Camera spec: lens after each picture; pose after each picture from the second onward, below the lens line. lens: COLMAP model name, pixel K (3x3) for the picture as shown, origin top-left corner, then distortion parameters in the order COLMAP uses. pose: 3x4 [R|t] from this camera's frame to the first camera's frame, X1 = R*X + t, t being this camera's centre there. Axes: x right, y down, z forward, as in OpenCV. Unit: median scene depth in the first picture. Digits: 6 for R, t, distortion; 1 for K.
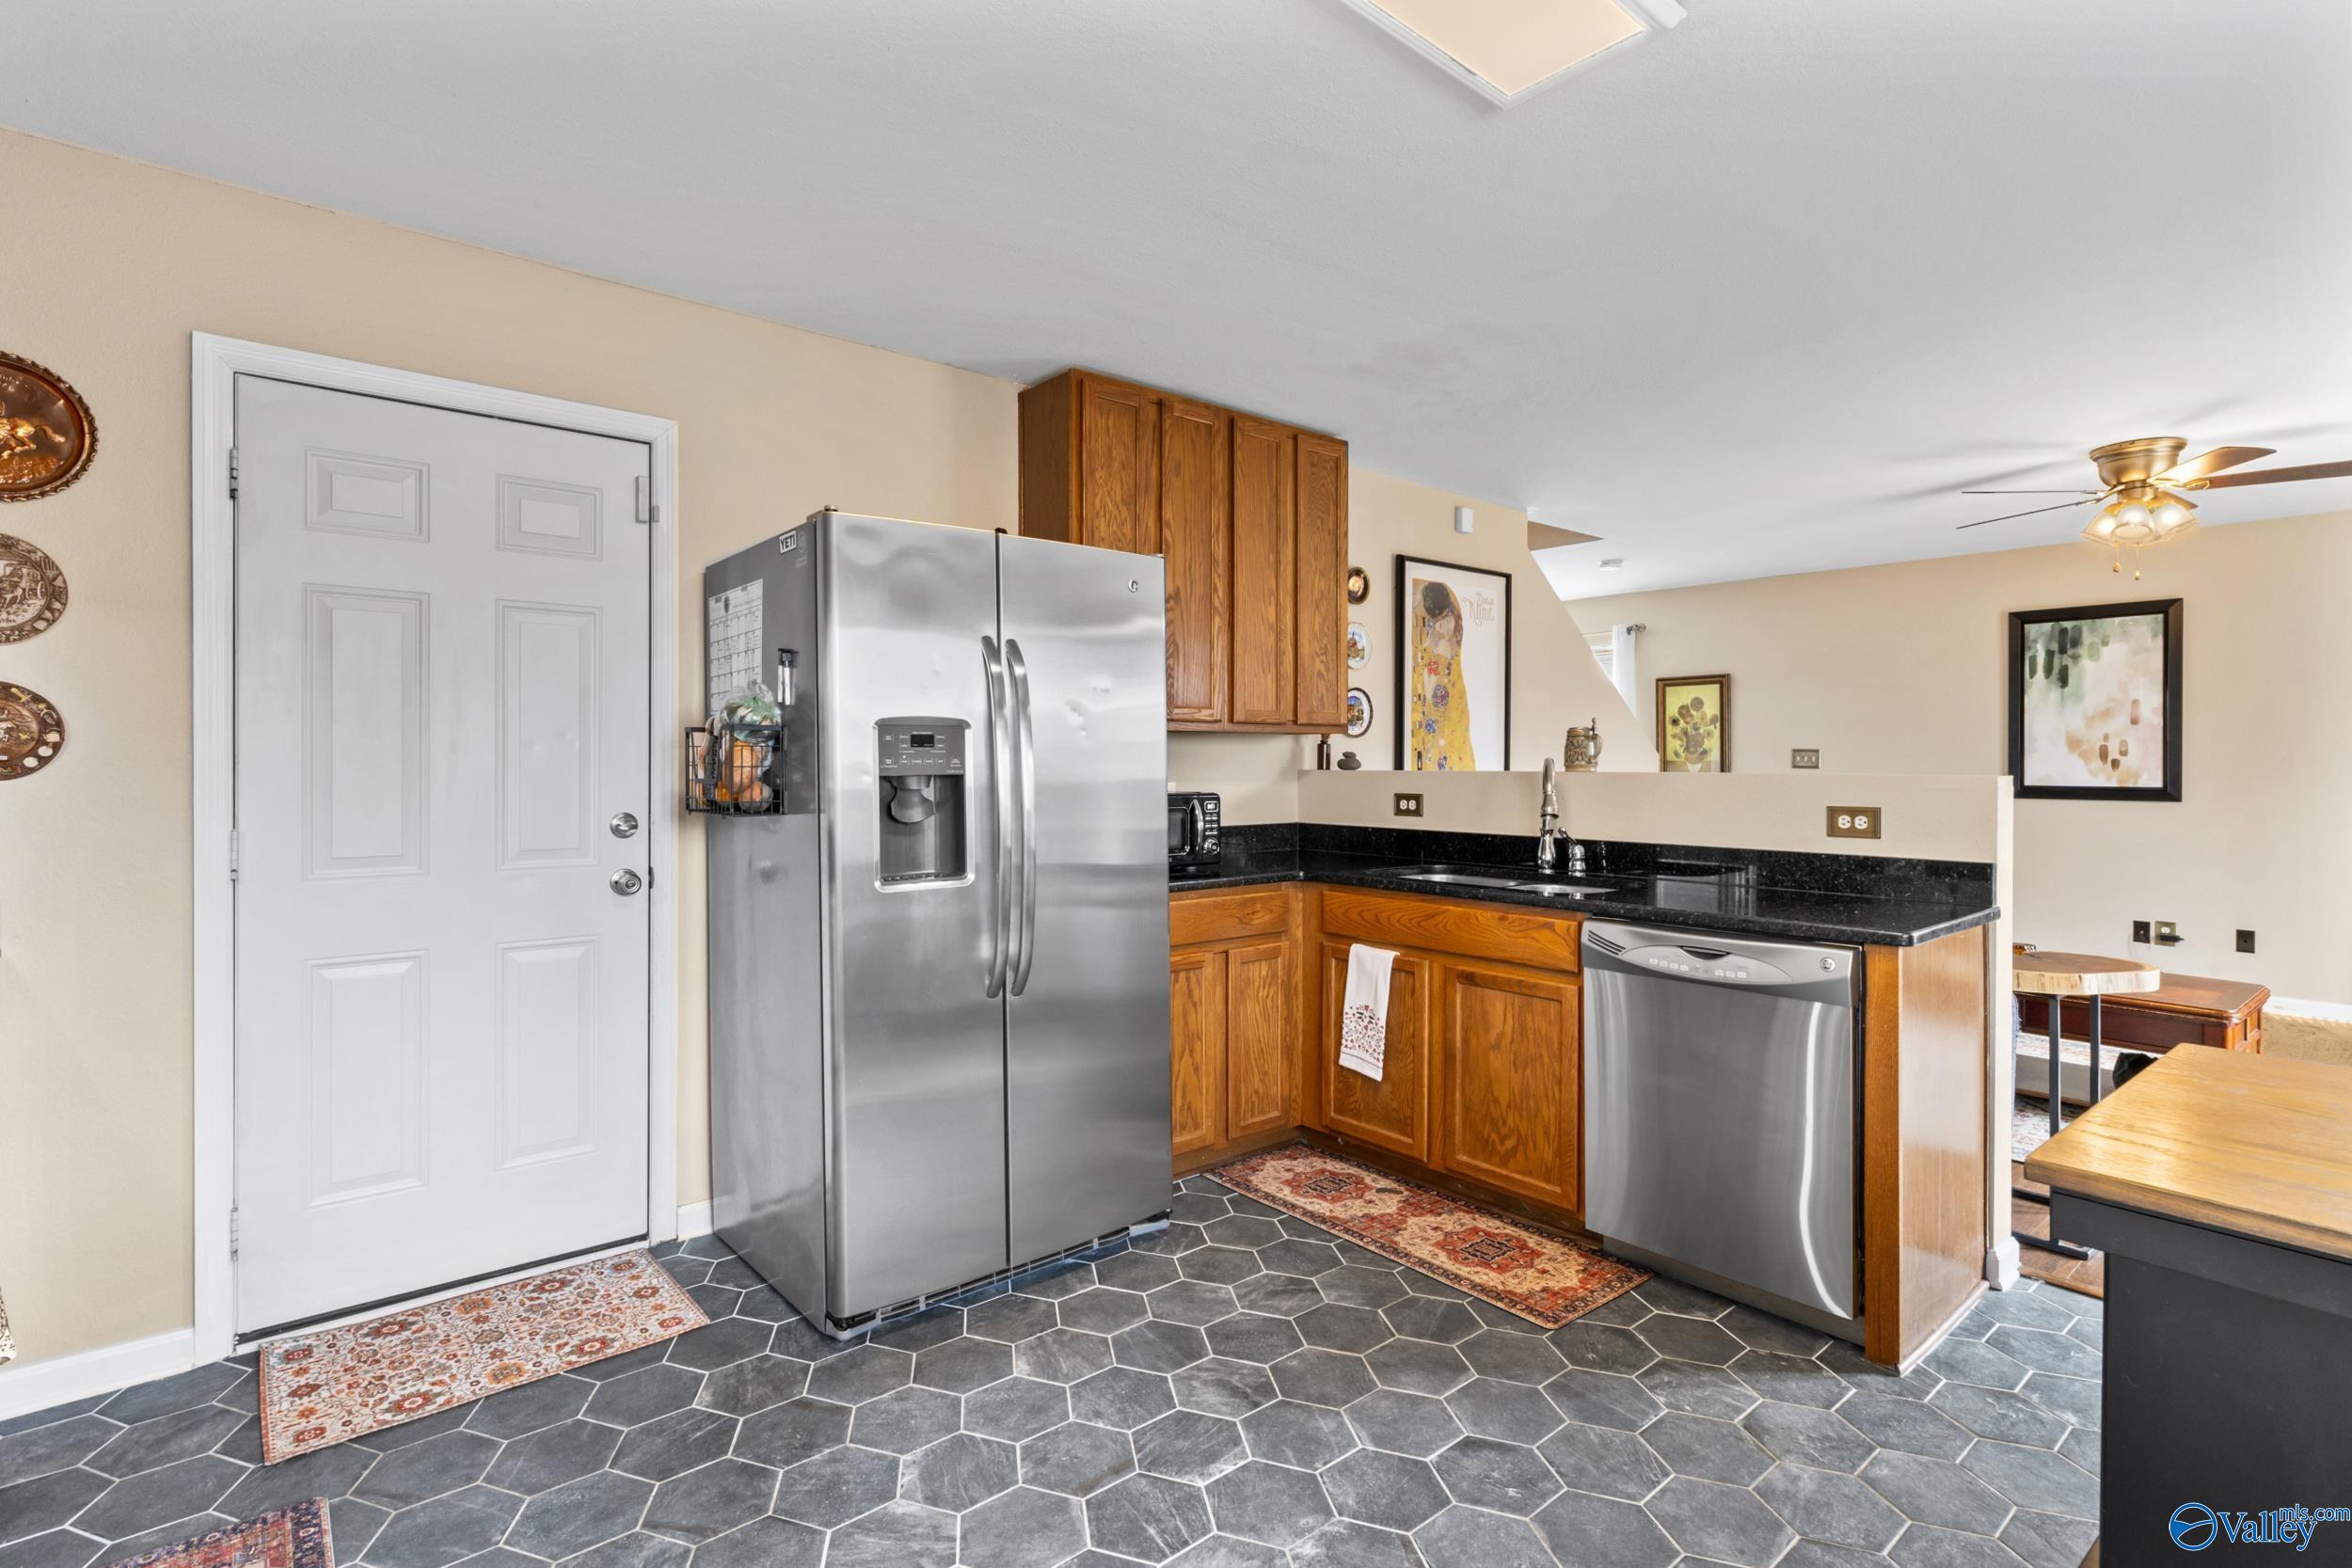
lens RADIAL K [[1122.8, 0, 1176.6], [0, 1122.8, 761.1], [0, 0, 1]] dist [0.000211, 0.000125]
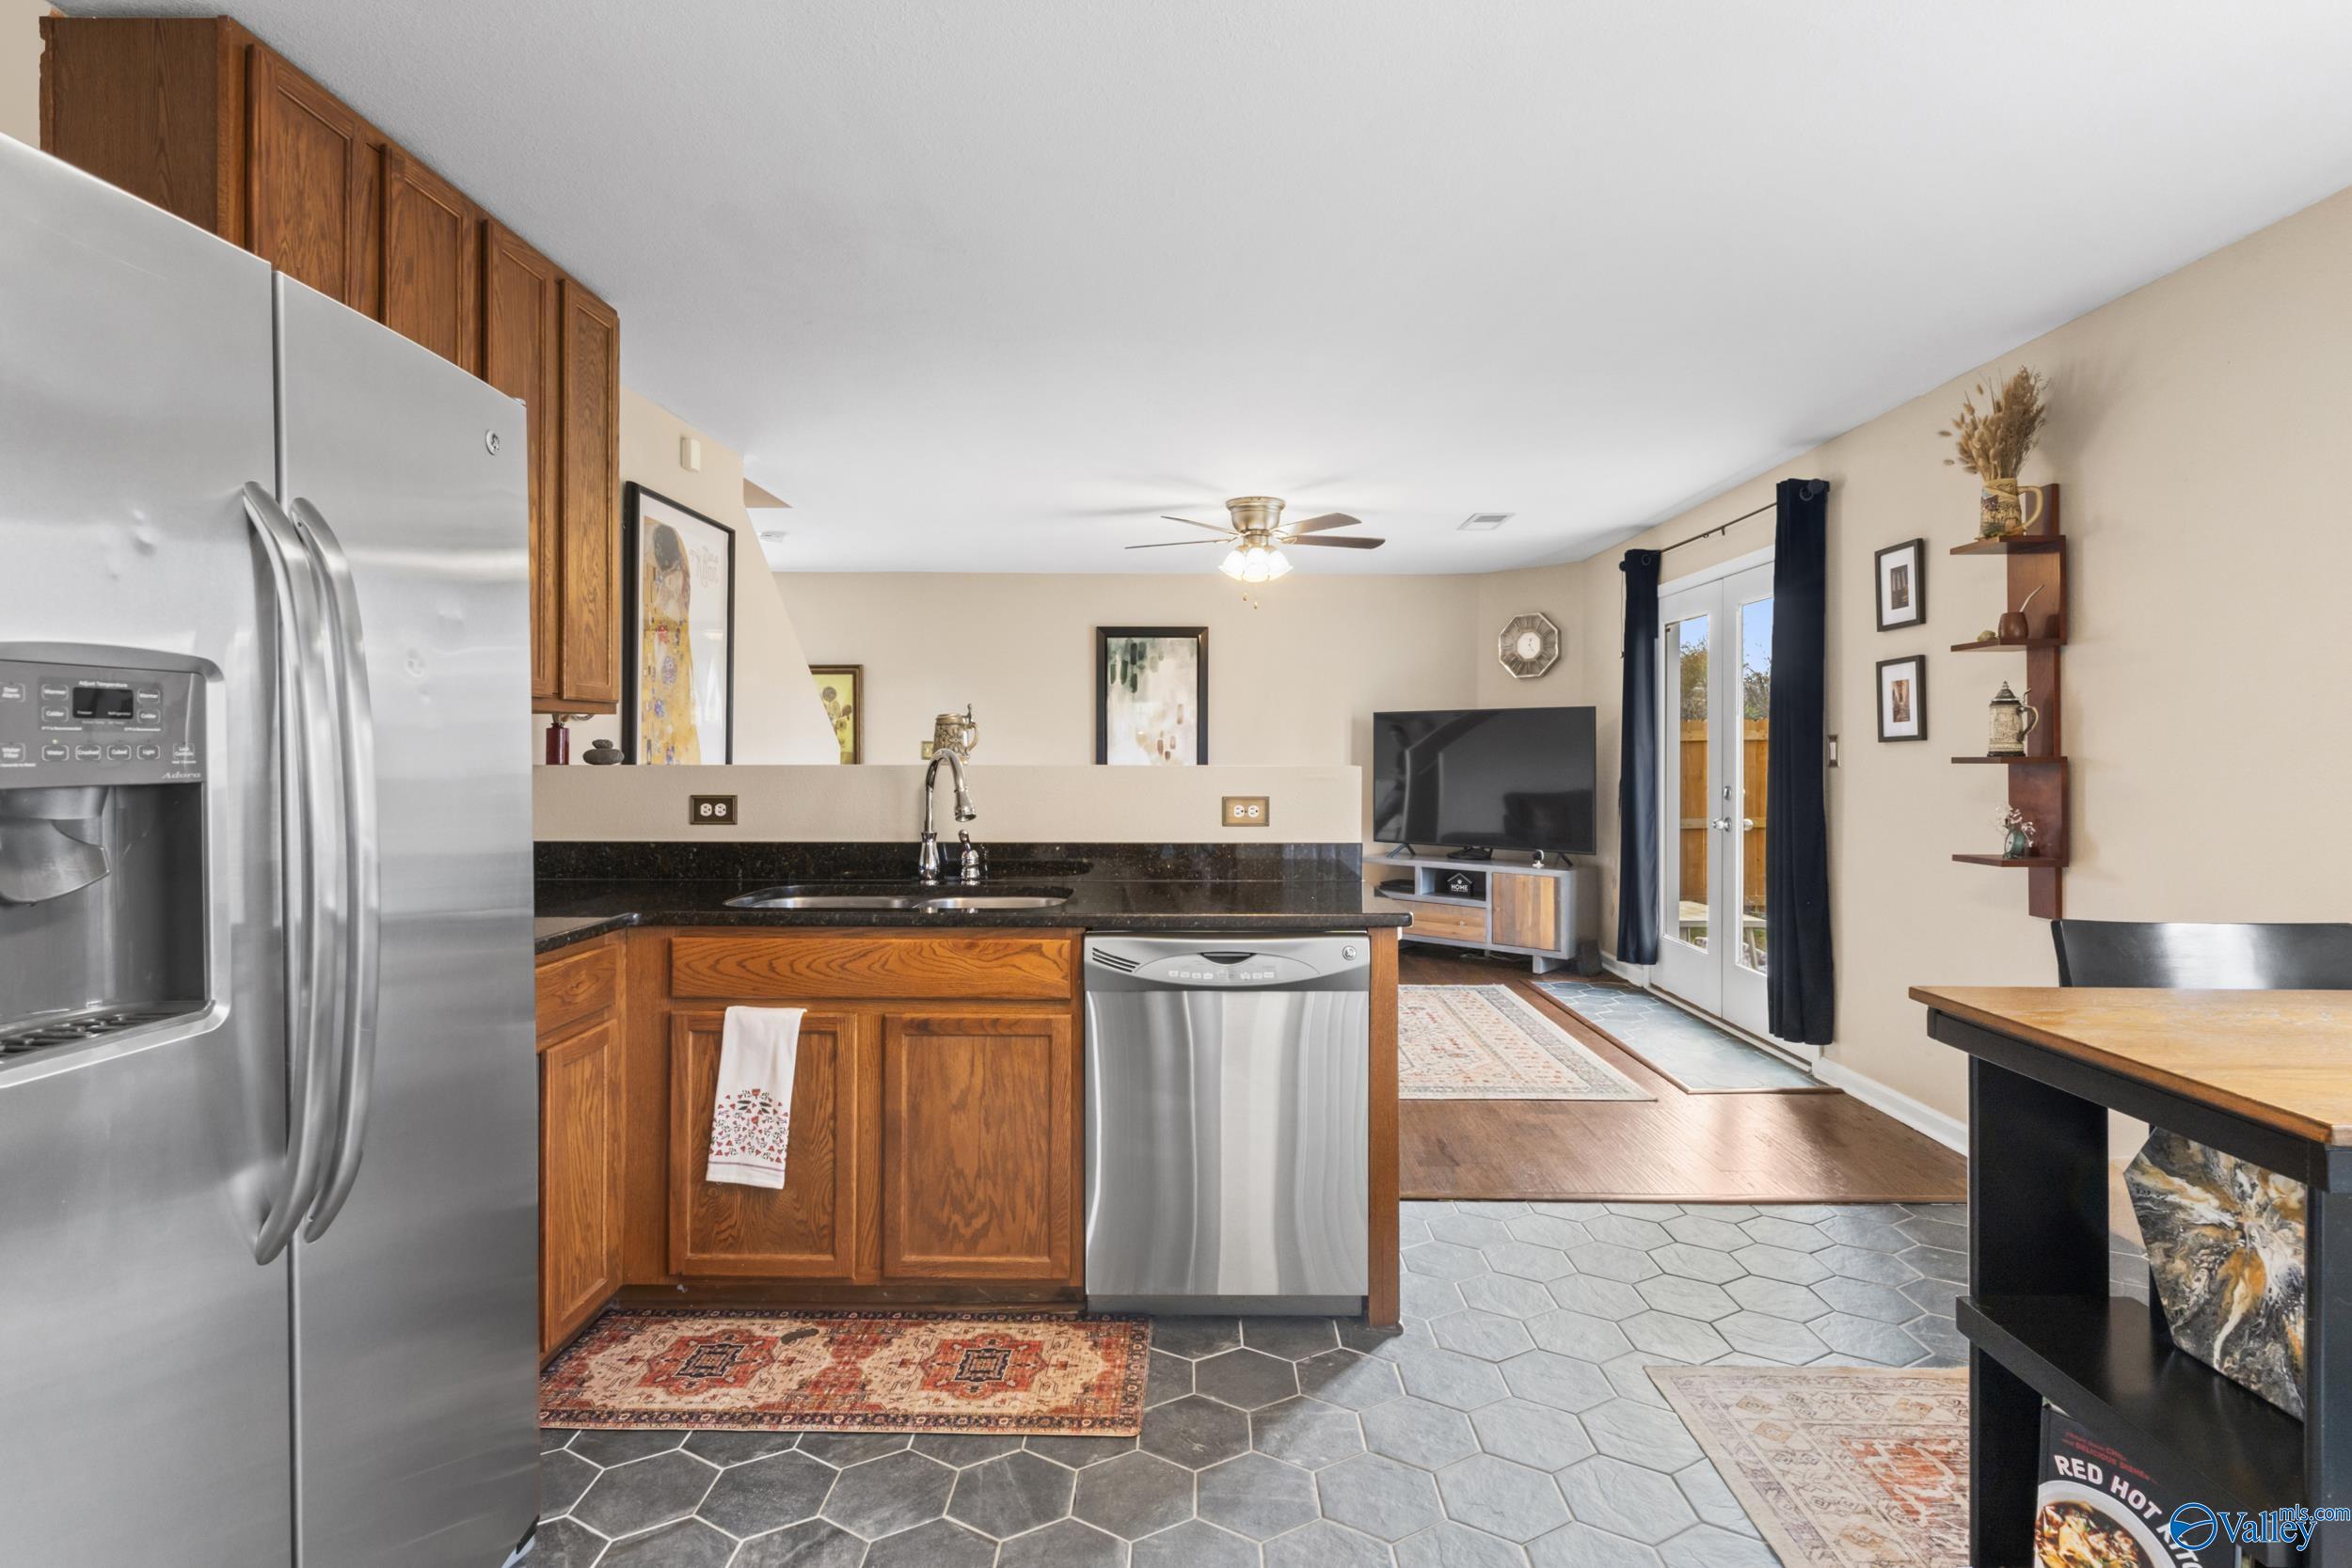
lens RADIAL K [[1141.0, 0, 1179.3], [0, 1141.0, 742.8], [0, 0, 1]] dist [0.001574, 0.000091]
pose [[0.647921, 0.007181, 0.761674, -0.220021], [-0.000610, 0.999960, -0.008909, 0.000112], [-0.761707, 0.005308, 0.647900, 0.317352]]
